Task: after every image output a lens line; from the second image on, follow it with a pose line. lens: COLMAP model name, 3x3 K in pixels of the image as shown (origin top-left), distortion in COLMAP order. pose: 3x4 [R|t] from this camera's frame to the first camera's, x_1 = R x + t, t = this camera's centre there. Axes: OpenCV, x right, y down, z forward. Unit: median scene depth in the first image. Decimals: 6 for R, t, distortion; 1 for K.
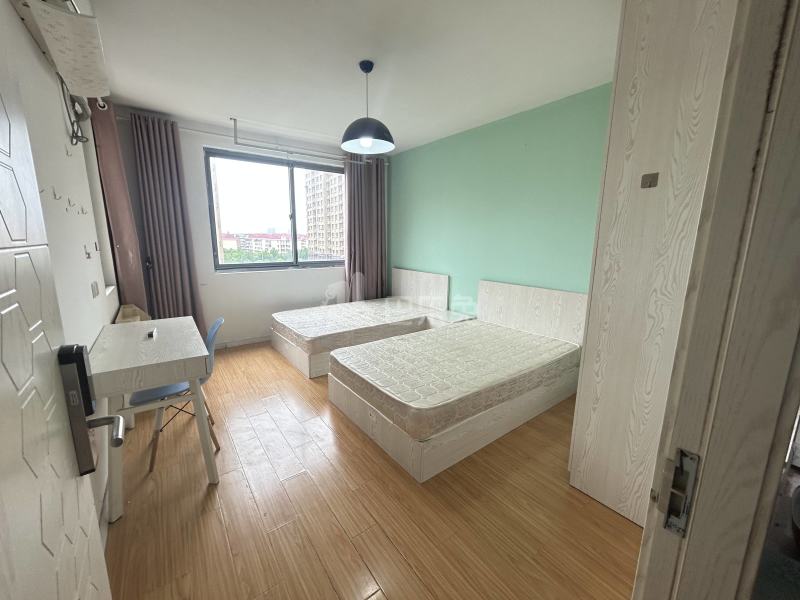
lens RADIAL K [[323.4, 0, 400.8], [0, 323.4, 298.3], [0, 0, 1]] dist [0.003567, -0.000685]
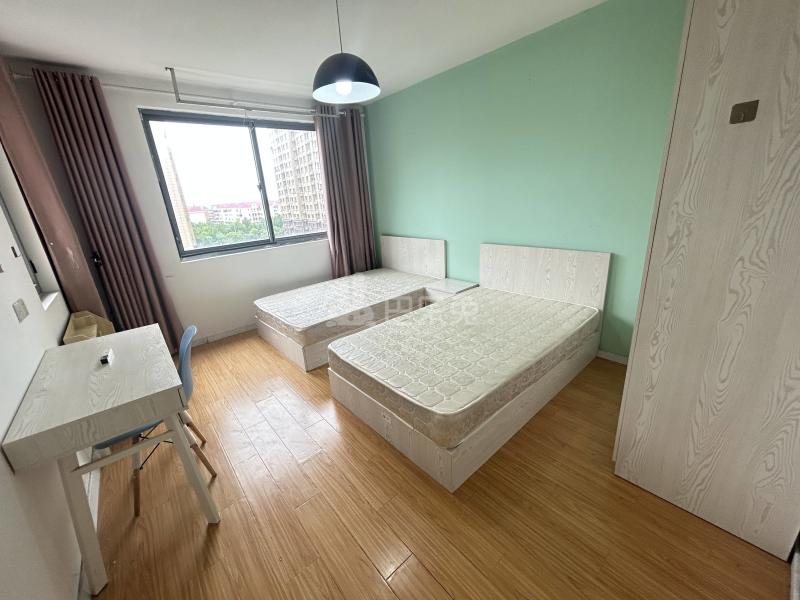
lens RADIAL K [[323.4, 0, 400.3], [0, 323.4, 297.6], [0, 0, 1]] dist [0.003567, -0.000685]
pose [[0.994734, -0.093515, 0.041950, -0.060598], [0.087680, 0.988376, 0.124198, -0.071887], [-0.053077, -0.119866, 0.991370, 0.173806]]
